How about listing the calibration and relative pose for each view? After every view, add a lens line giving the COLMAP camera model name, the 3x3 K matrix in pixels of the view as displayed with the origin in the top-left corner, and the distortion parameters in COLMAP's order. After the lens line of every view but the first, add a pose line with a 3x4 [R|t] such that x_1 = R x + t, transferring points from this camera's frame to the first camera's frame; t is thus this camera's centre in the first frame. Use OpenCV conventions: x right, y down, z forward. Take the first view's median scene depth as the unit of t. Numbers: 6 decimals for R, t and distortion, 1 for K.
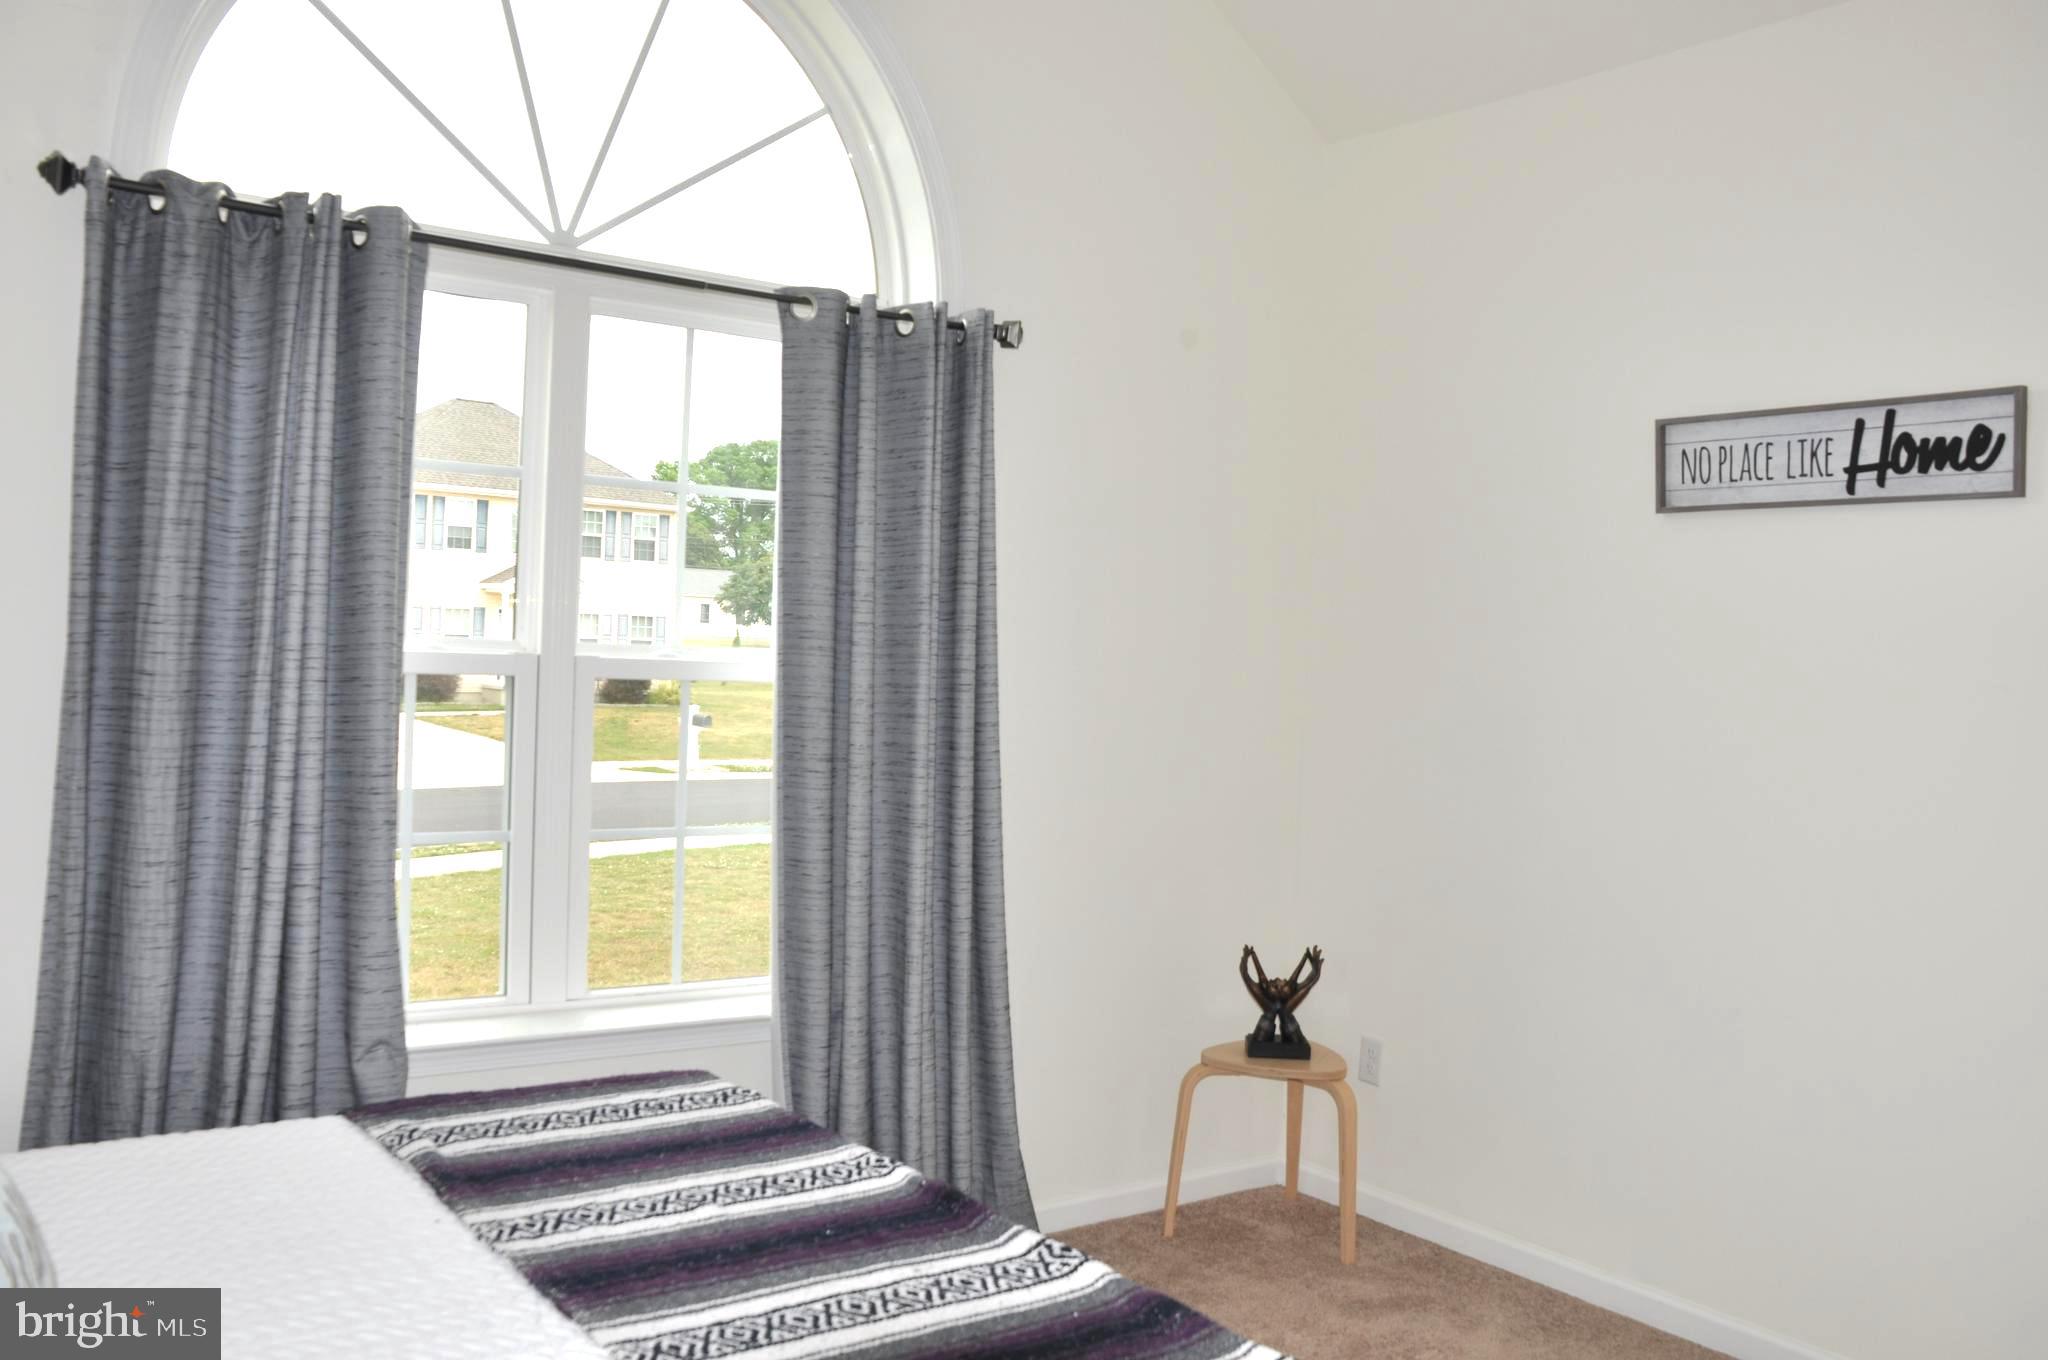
lens RADIAL K [[1640.2, 0, 1035.9], [0, 1640.2, 716.1], [0, 0, 1]] dist [-0.163476, 0.125519]
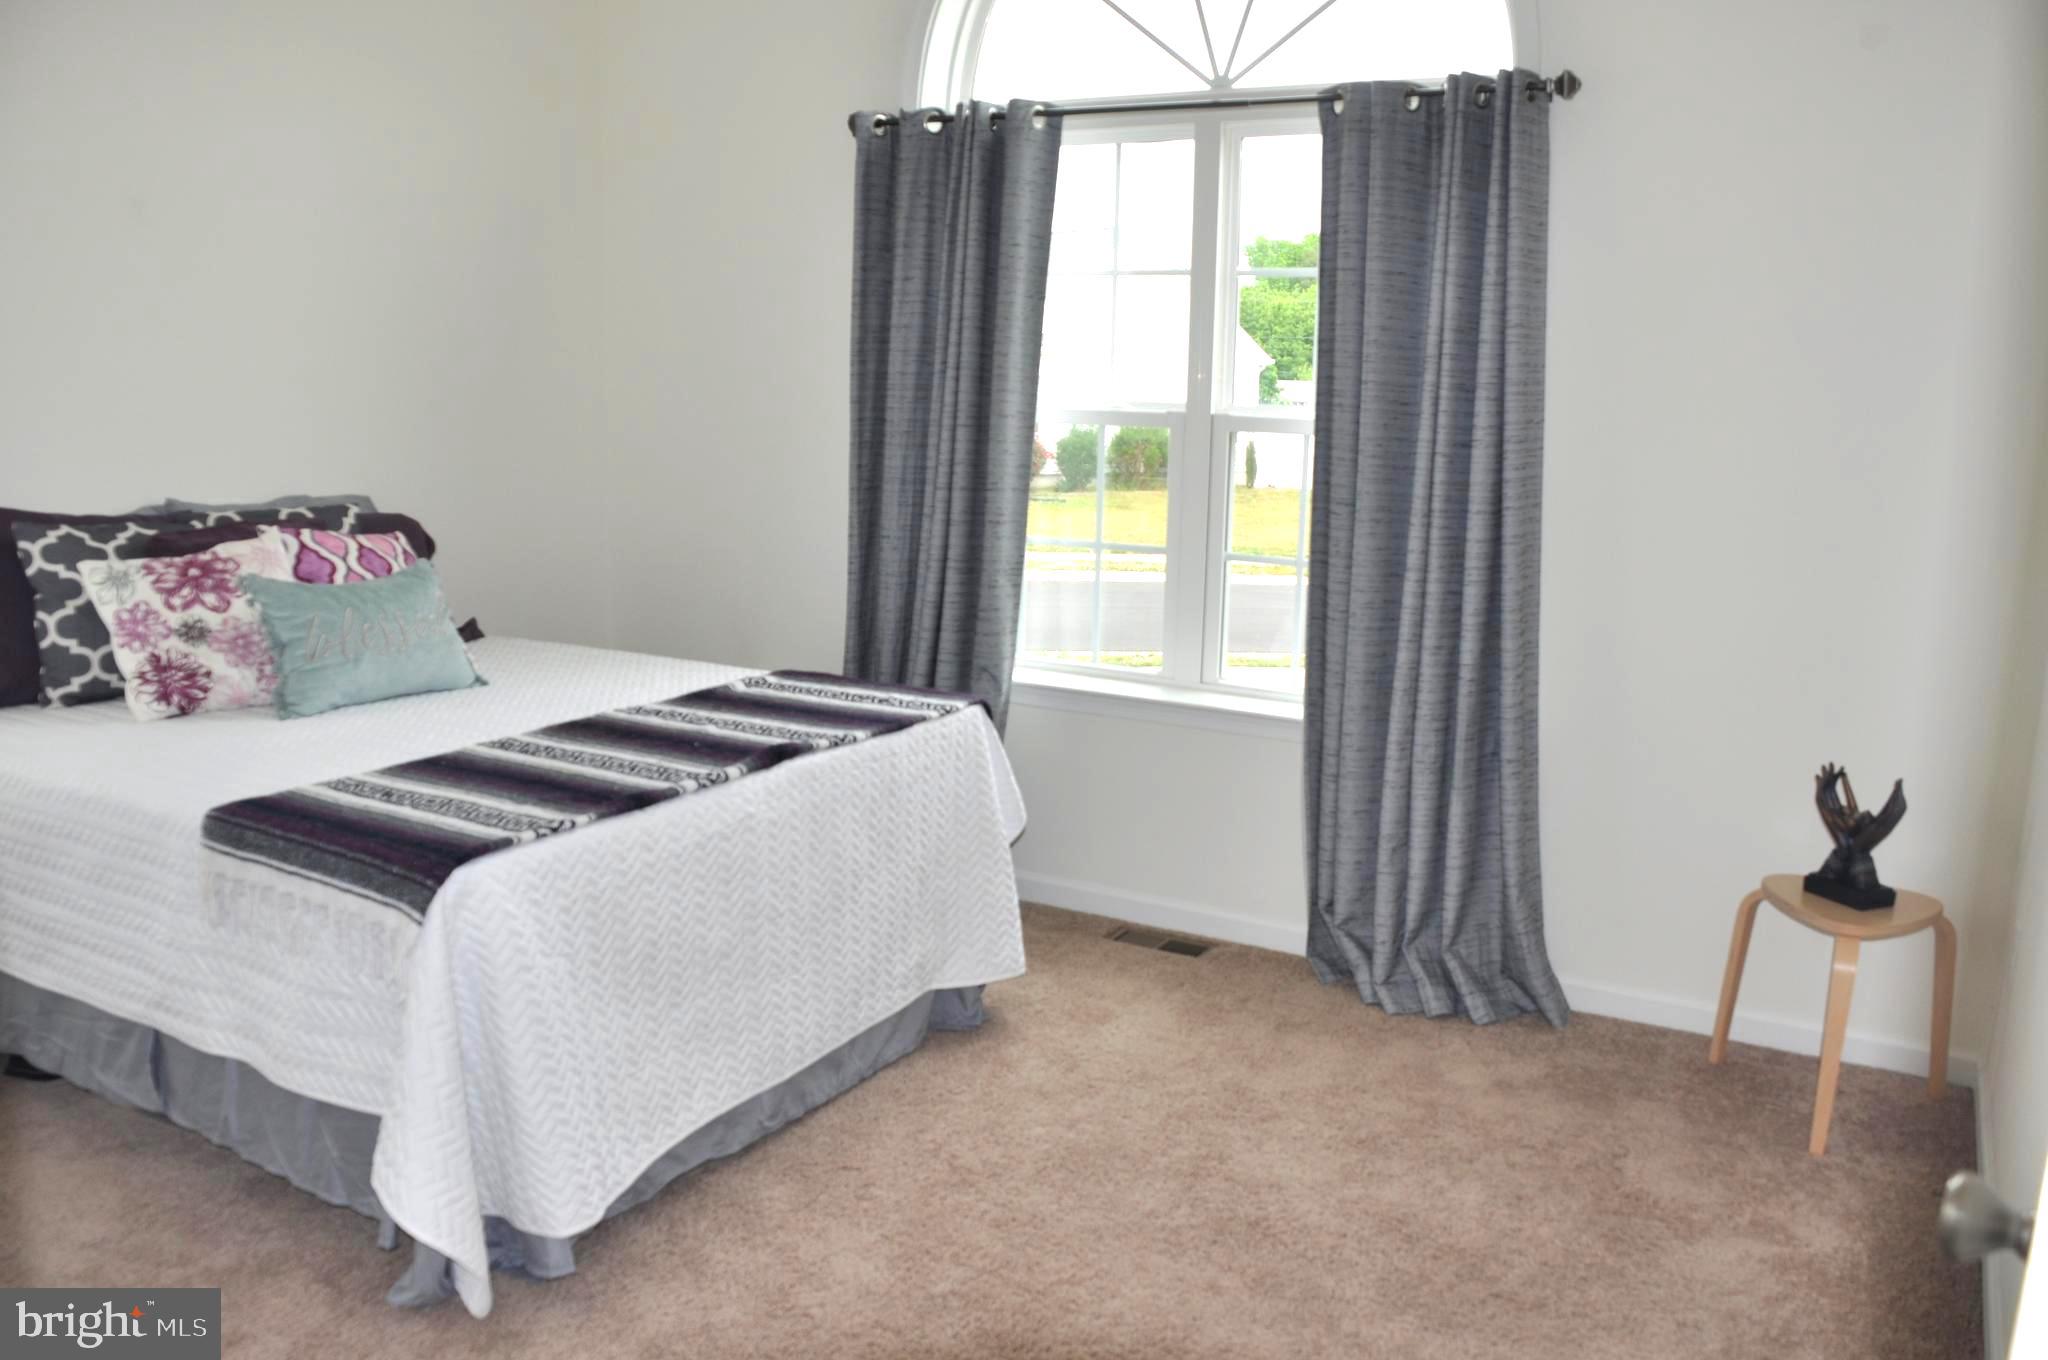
lens RADIAL K [[1602.9, 0, 1031.4], [0, 1602.9, 723.2], [0, 0, 1]] dist [-0.170230, 0.118528]
pose [[0.404539, 0.157065, -0.900932, 0.821901], [-0.048978, 0.987448, 0.150156, 0.021871], [0.913208, -0.016618, 0.407154, 0.359503]]
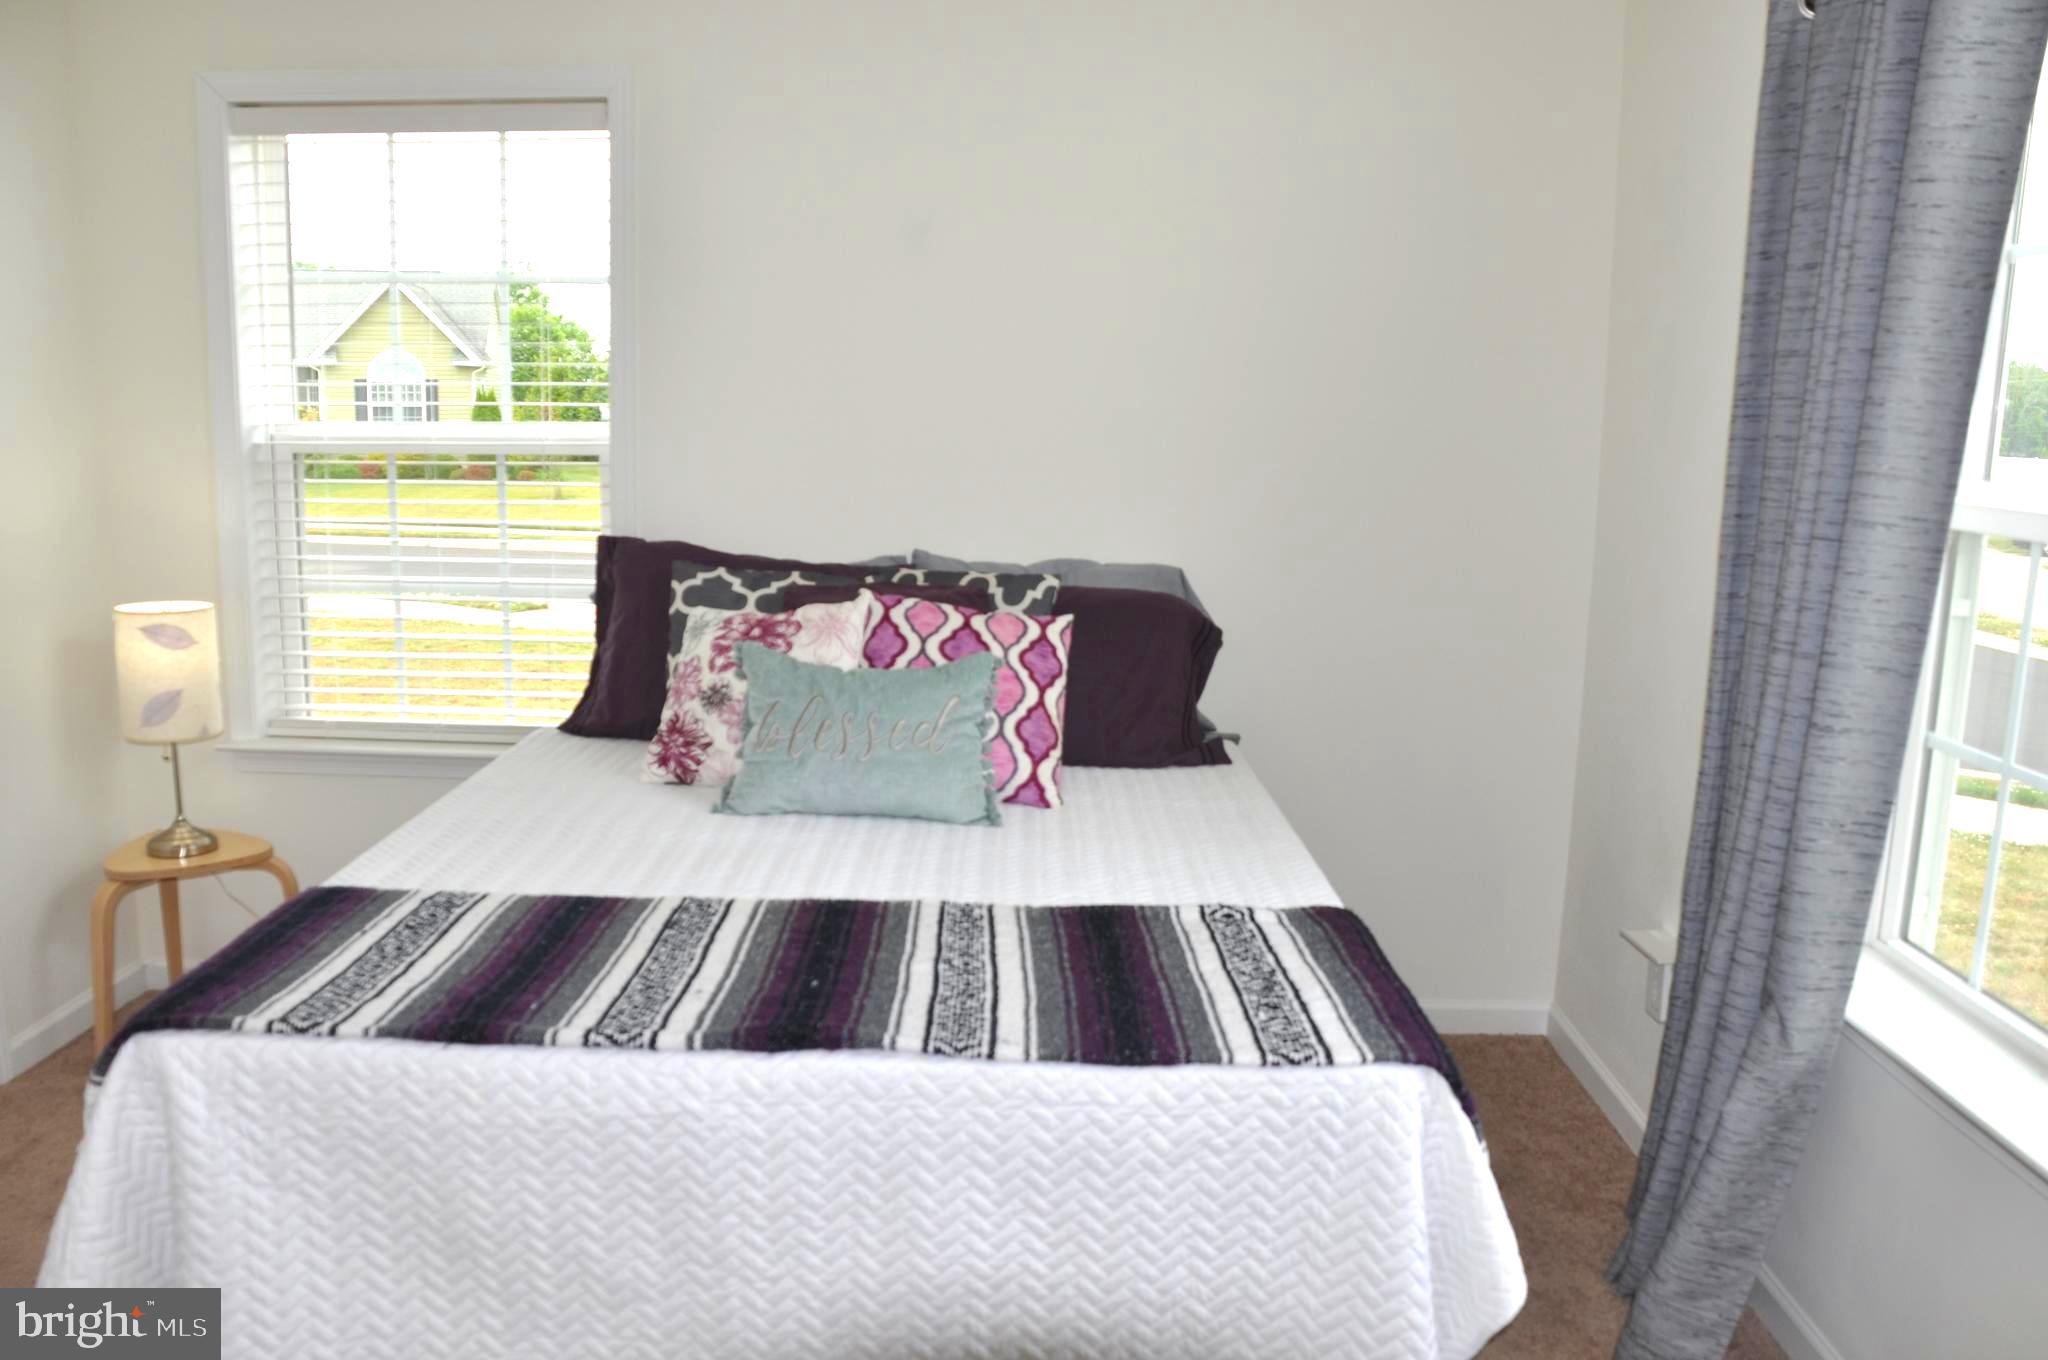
lens RADIAL K [[1602.9, 0, 1031.4], [0, 1602.9, 723.2], [0, 0, 1]] dist [-0.170230, 0.118528]
pose [[-0.590356, 0.101364, -0.800753, 0.333839], [-0.085291, 0.978694, 0.186770, -0.036651], [0.802624, 0.178558, -0.569132, 0.960882]]
